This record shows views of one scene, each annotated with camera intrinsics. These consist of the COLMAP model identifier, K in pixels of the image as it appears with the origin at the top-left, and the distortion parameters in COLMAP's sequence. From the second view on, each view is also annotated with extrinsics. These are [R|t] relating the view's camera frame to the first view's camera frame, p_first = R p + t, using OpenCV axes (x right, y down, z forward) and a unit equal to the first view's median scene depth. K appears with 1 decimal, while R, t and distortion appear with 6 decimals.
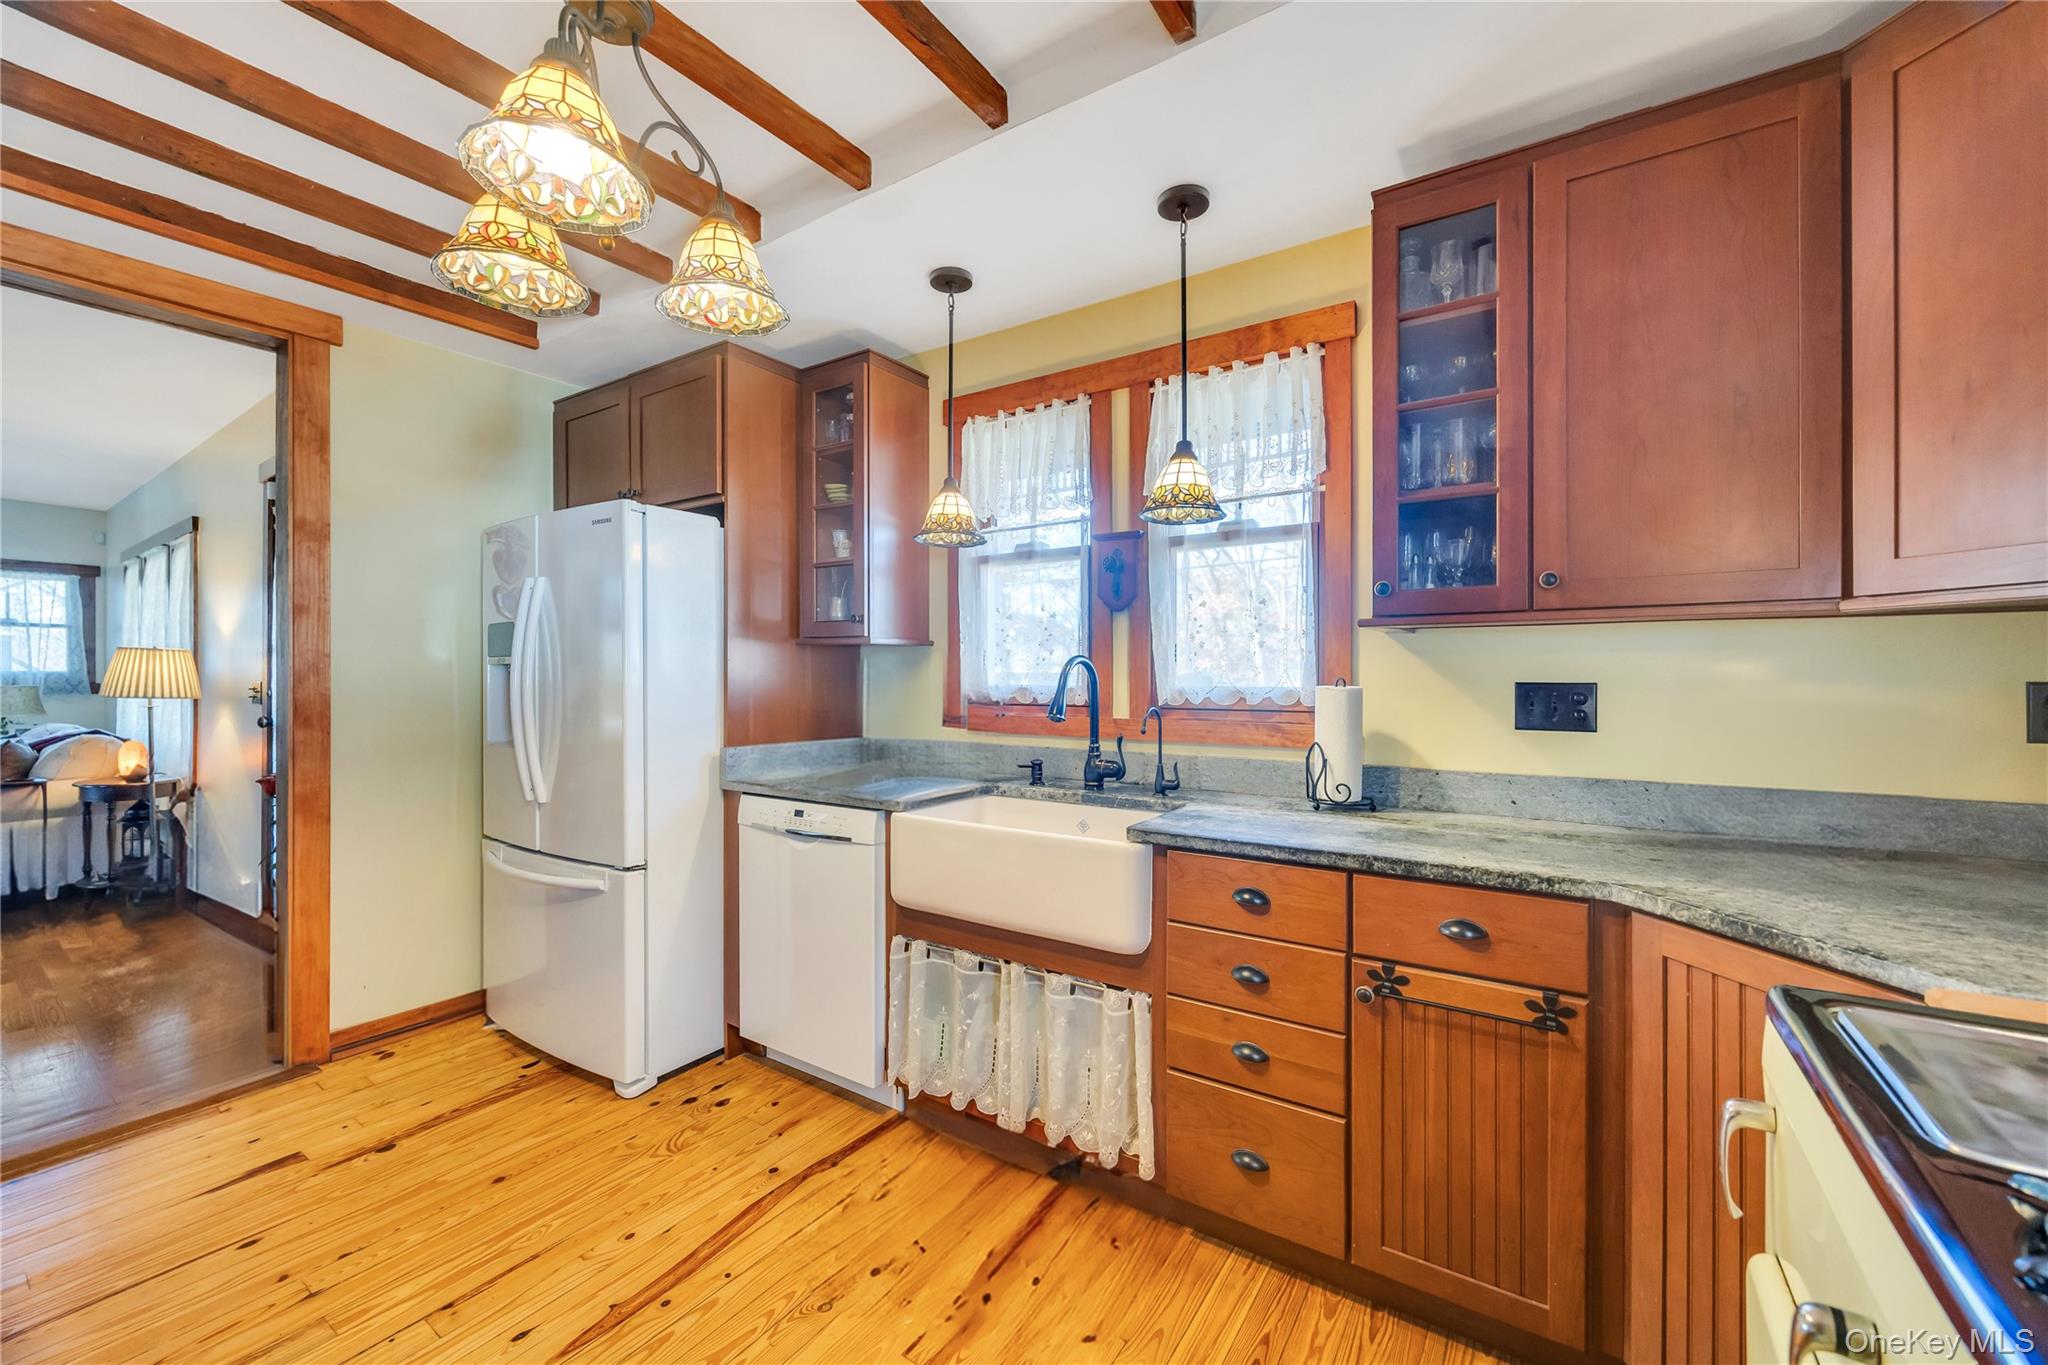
lens RADIAL K [[780.2, 0, 1028.2], [0, 780.2, 678.8], [0, 0, 1]] dist [-0.002296, -0.000184]
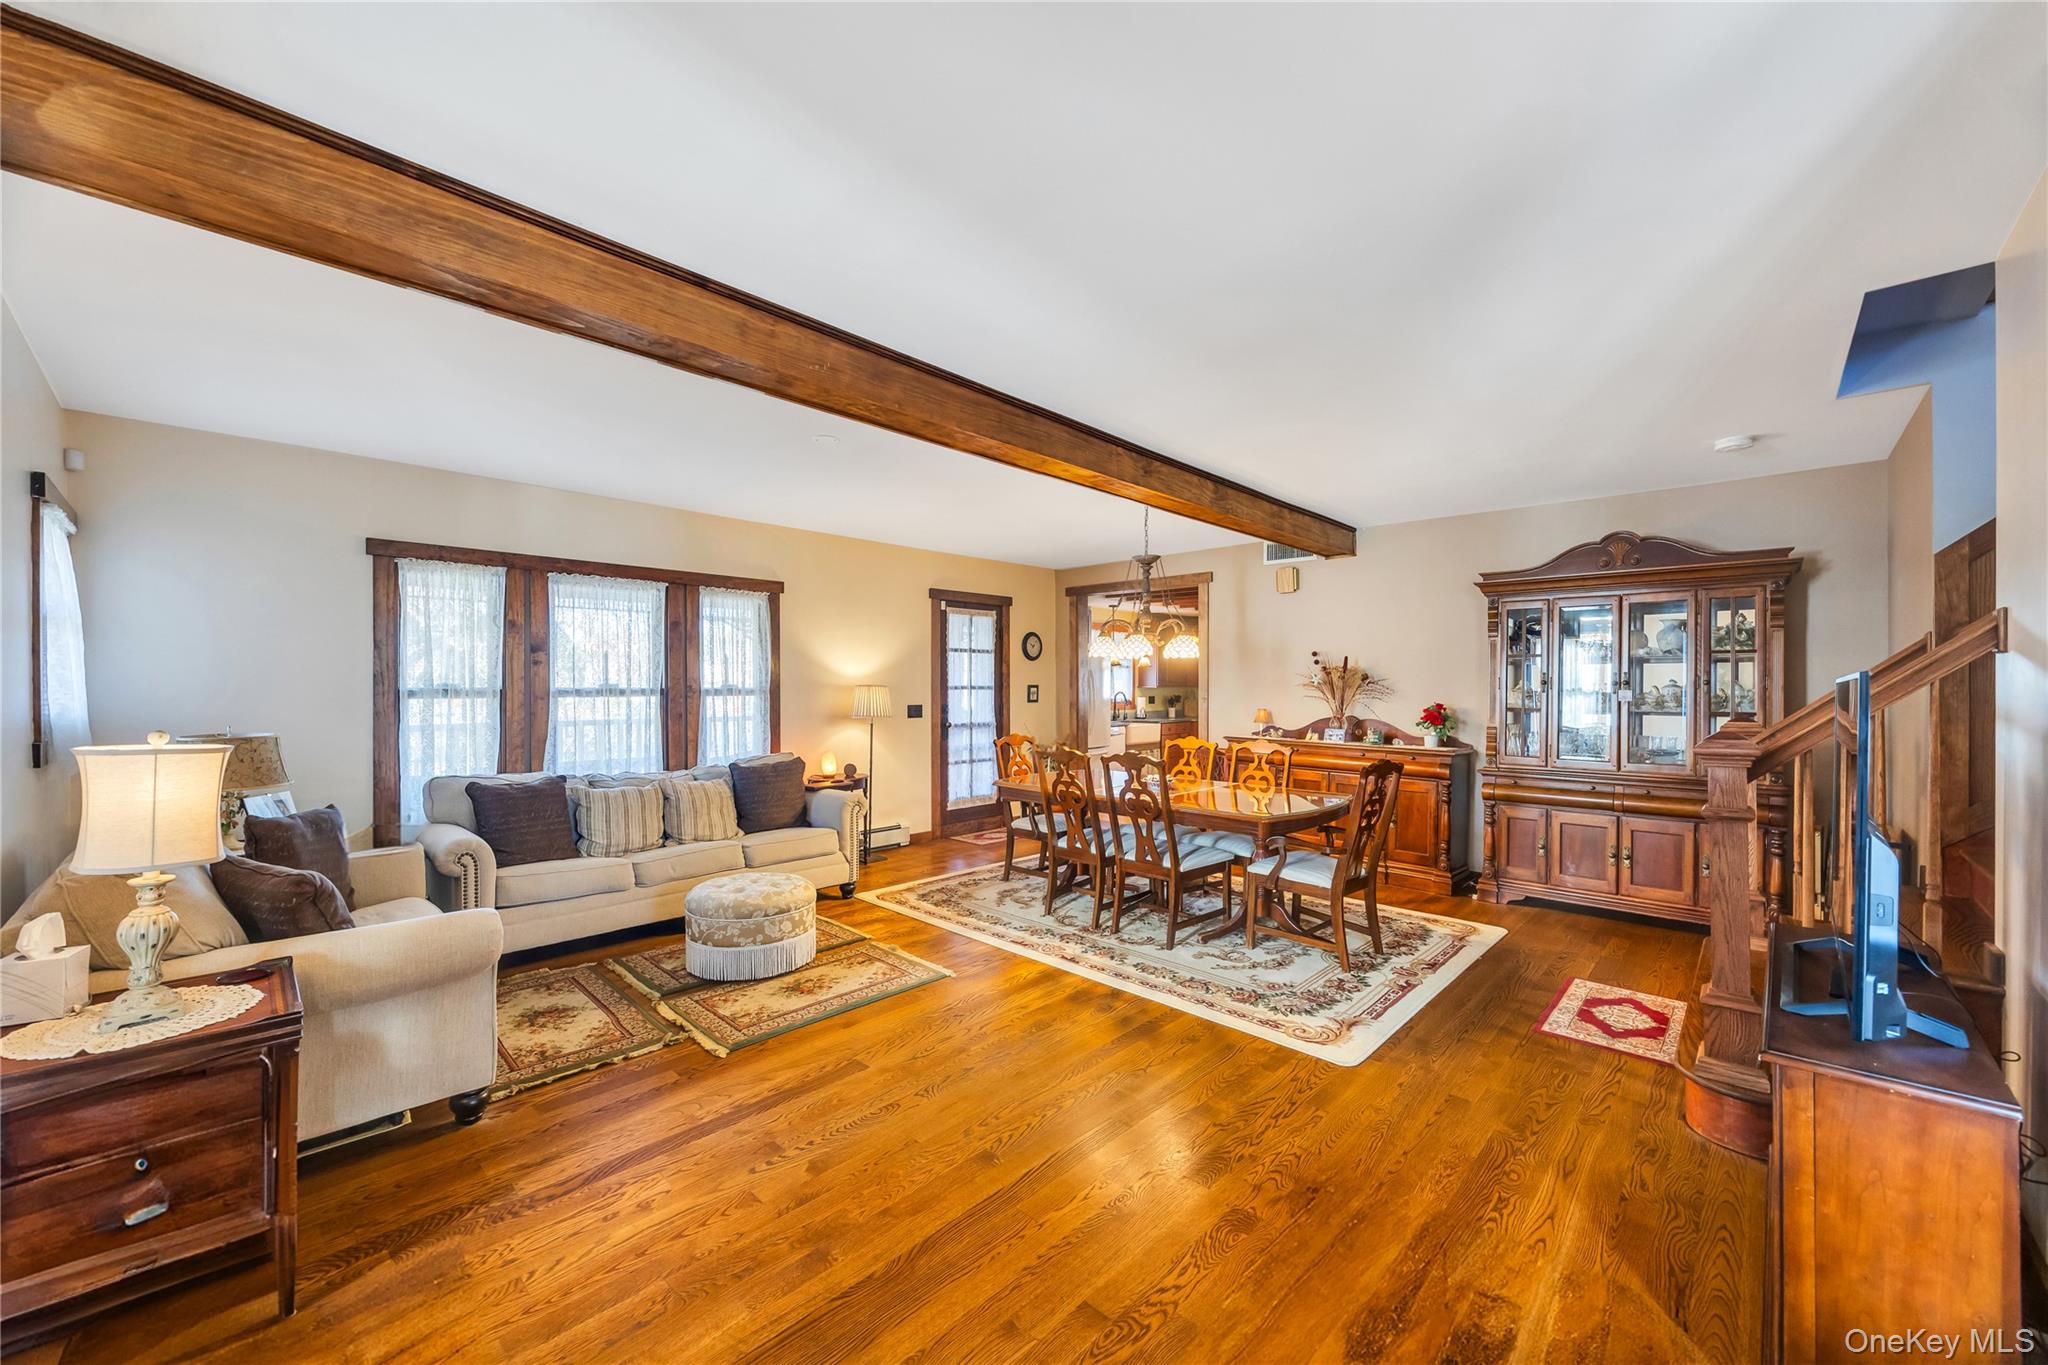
lens RADIAL K [[780.2, 0, 1032.9], [0, 780.2, 681.8], [0, 0, 1]] dist [-0.002296, -0.000184]
pose [[0.171608, -0.000296, 0.985165, -4.583773], [-0.000018, 1.000000, 0.000304, -0.088263], [-0.985165, -0.000070, 0.171608, 0.695119]]
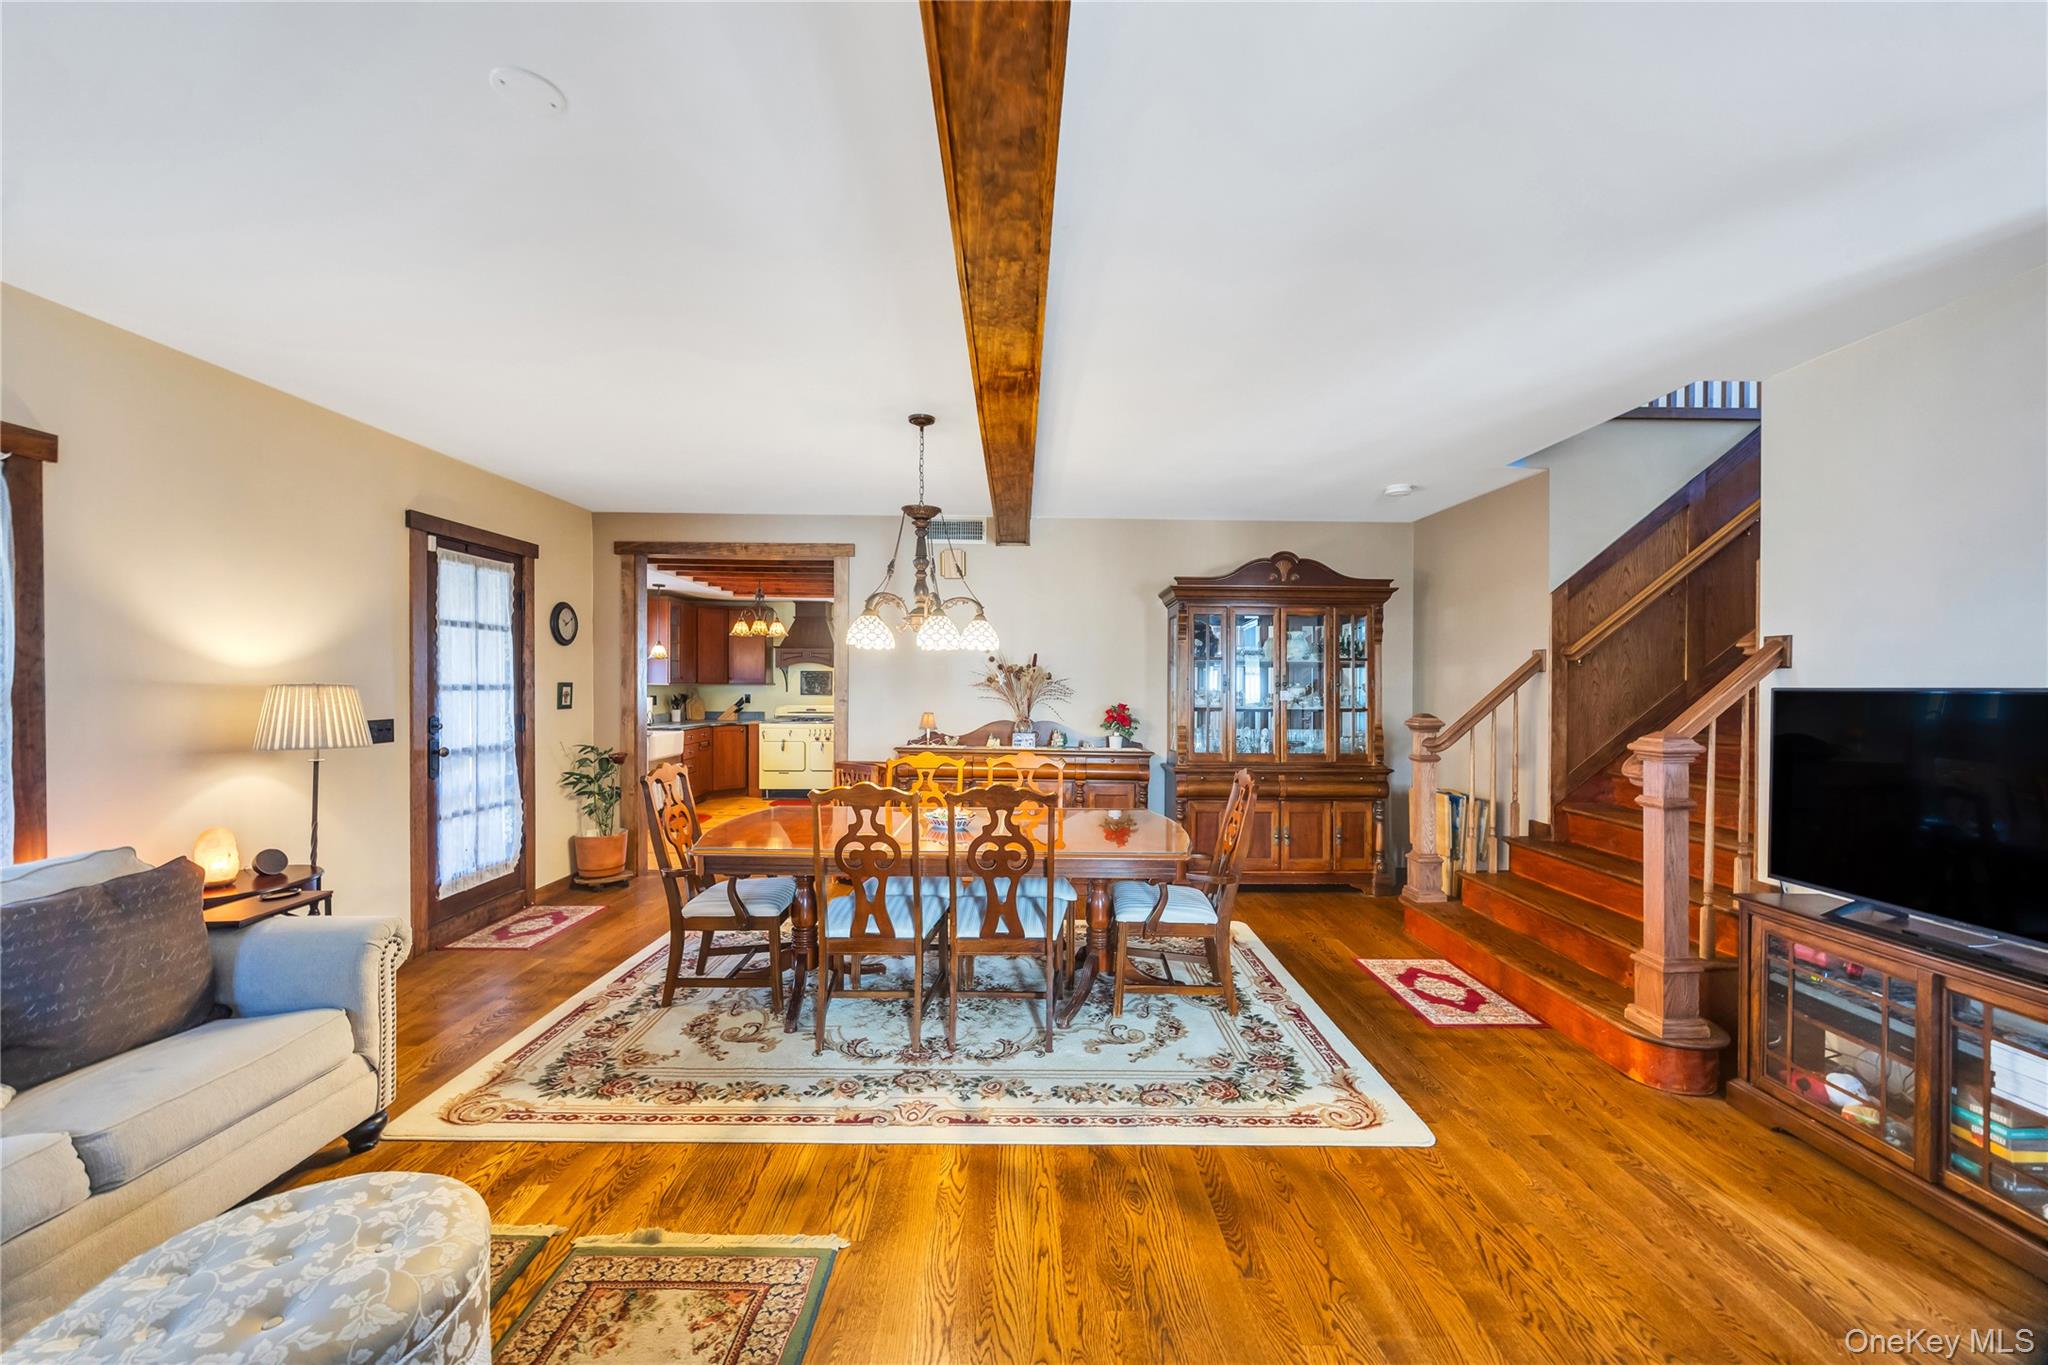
lens RADIAL K [[780.2, 0, 1031.3], [0, 780.2, 683.7], [0, 0, 1]] dist [-0.002296, -0.000184]
pose [[-0.566915, -0.009444, 0.823722, -3.798570], [-0.008500, 0.999948, 0.005615, -0.094155], [-0.823732, -0.003818, -0.566966, 1.476880]]
